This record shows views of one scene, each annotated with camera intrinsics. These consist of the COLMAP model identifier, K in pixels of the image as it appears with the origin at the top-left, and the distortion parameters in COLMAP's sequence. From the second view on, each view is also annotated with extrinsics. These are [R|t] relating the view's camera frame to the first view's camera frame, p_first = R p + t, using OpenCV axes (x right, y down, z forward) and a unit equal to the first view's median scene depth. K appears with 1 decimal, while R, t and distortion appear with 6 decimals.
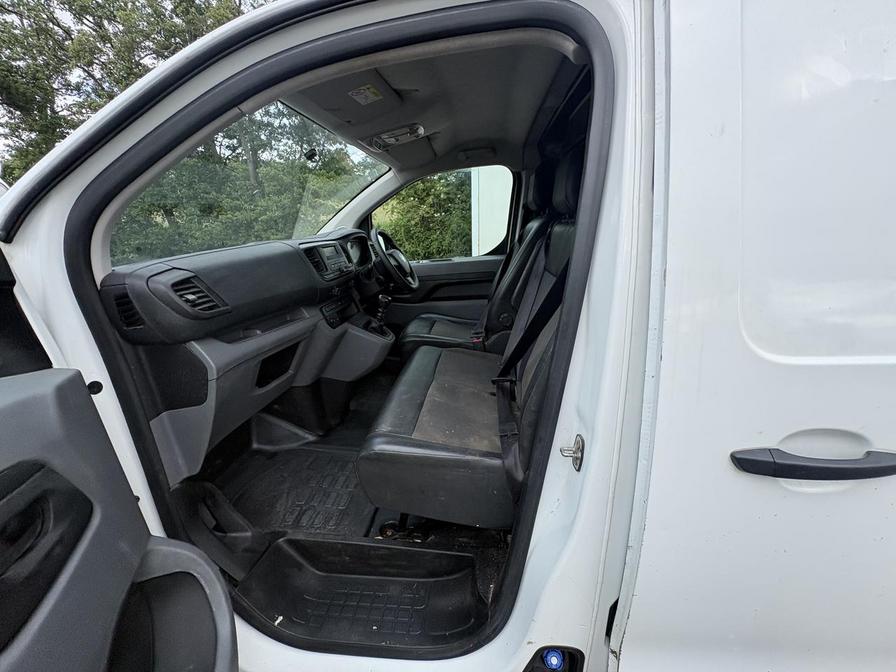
lens RADIAL K [[357.4, 0, 449.9], [0, 357.4, 332.4], [0, 0, 1]] dist [-0.001187, 0.000662]
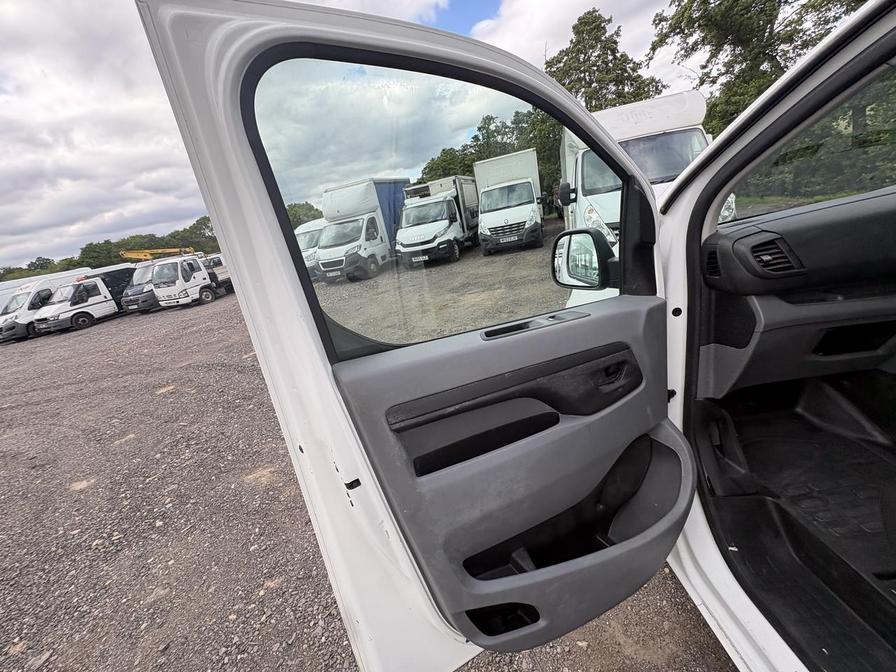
lens RADIAL K [[357.4, 0, 446.9], [0, 357.4, 337.3], [0, 0, 1]] dist [-0.001187, 0.000662]
pose [[0.127422, 0.335822, -0.933267, 0.166970], [-0.123645, 0.938975, 0.320994, -0.057097], [0.984111, 0.074492, 0.161169, -0.095030]]
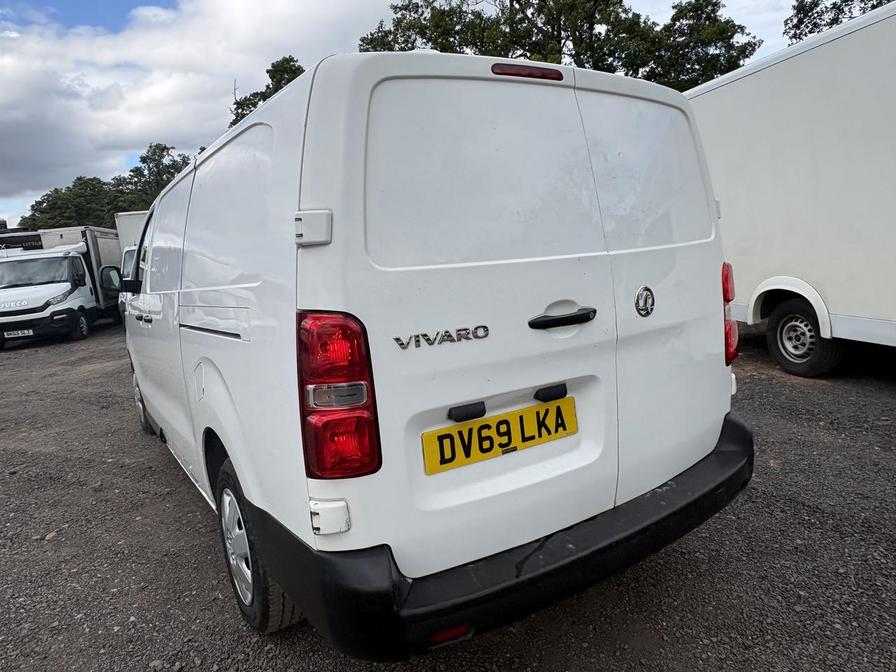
lens RADIAL K [[585.4, 0, 450.0], [0, 585.4, 332.1], [0, 0, 1]] dist [0.005744, -0.005967]
pose [[0.629168, 0.087069, -0.772378, 2.959700], [-0.159779, 0.986972, -0.018894, 0.029839], [0.760670, 0.135297, 0.634883, -0.199564]]
